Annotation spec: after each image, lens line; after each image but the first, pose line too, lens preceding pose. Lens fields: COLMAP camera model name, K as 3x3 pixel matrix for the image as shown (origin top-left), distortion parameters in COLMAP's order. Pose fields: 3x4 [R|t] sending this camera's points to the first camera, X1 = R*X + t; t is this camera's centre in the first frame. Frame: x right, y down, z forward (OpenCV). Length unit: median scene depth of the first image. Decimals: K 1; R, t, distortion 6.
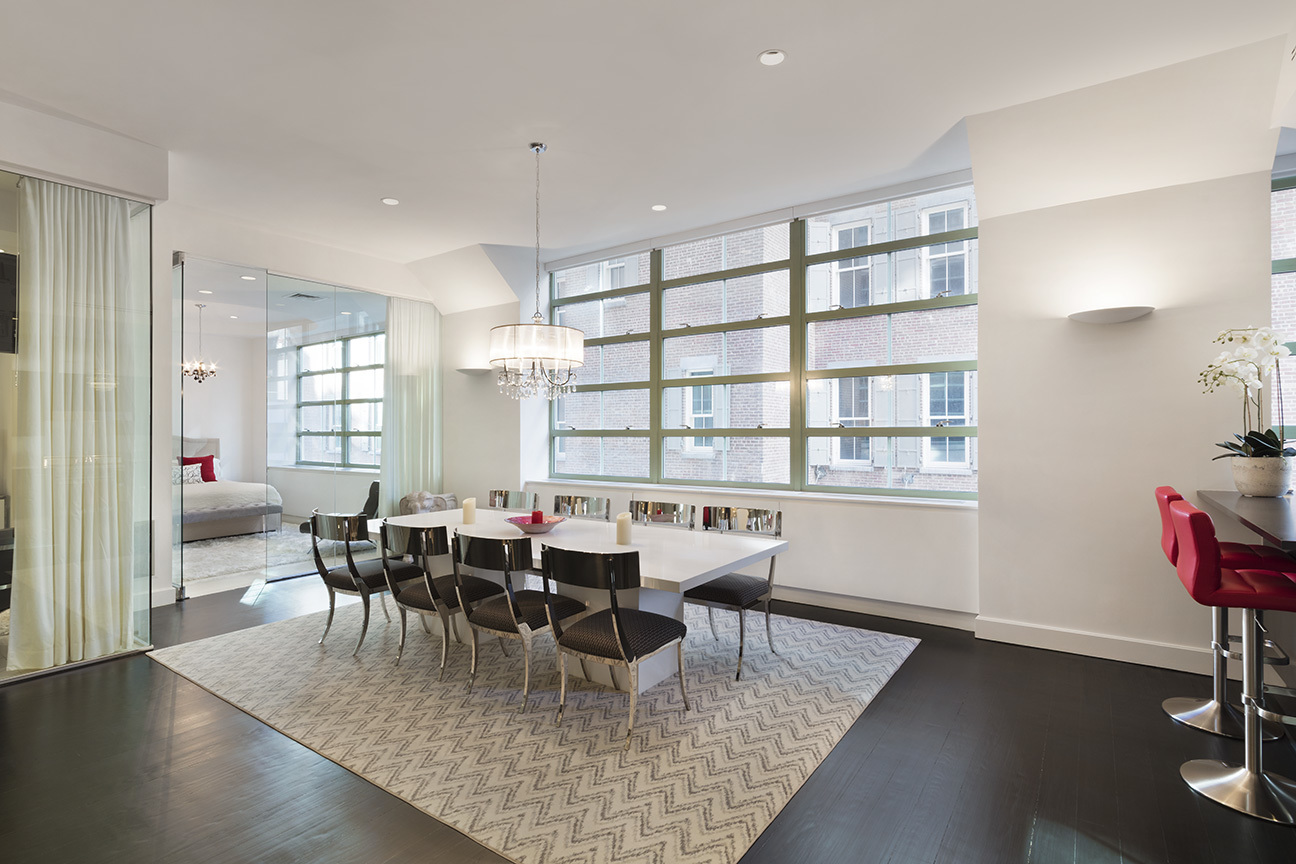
lens RADIAL K [[636.8, 0, 648.9], [0, 636.8, 425.9], [0, 0, 1]] dist [-0.002279, -0.000314]
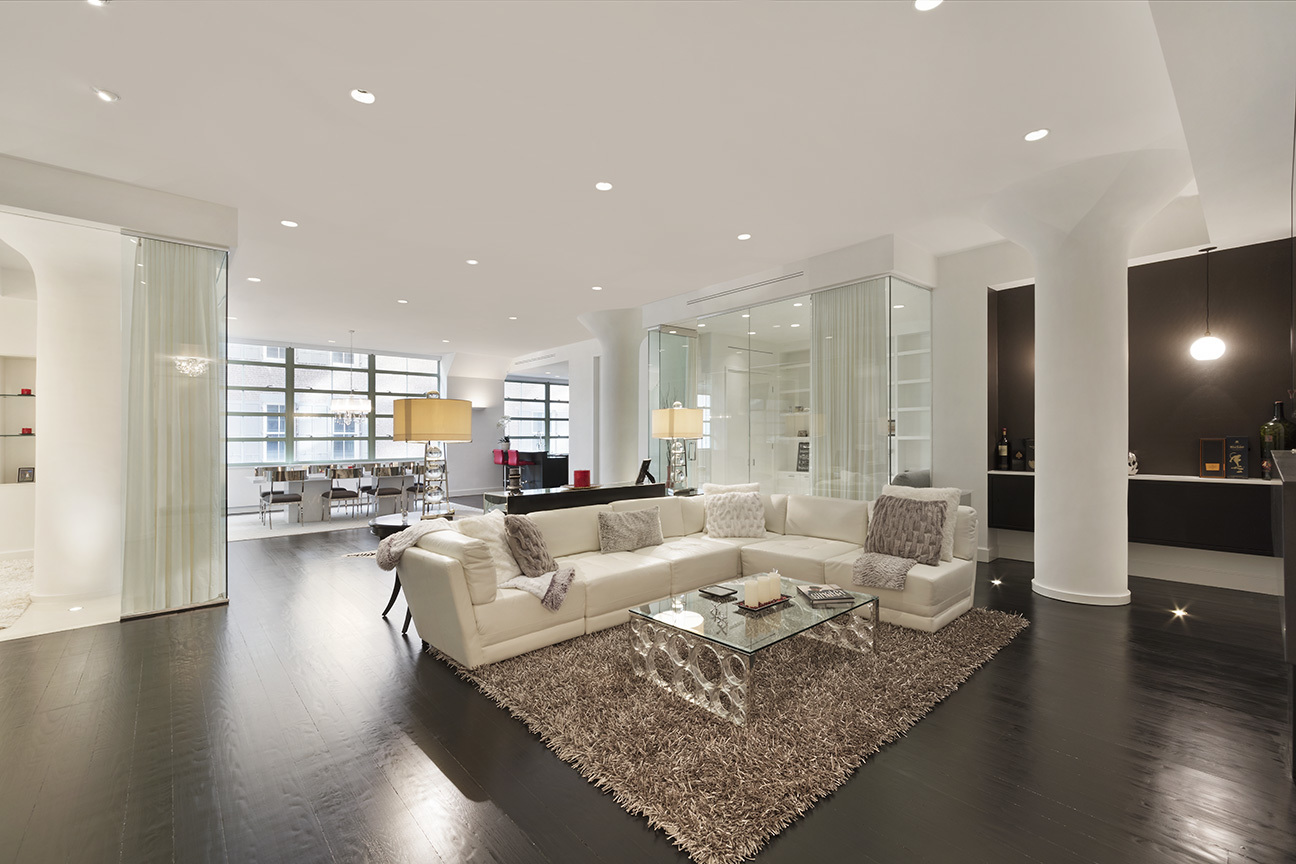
lens RADIAL K [[559.0, 0, 650.6], [0, 559.0, 430.4], [0, 0, 1]] dist [0.000310, 0.000011]
pose [[0.225144, 0.002842, 0.974321, -1.058411], [0.002010, 0.999992, -0.003381, -0.007478], [-0.974324, 0.002719, 0.225136, -0.364316]]
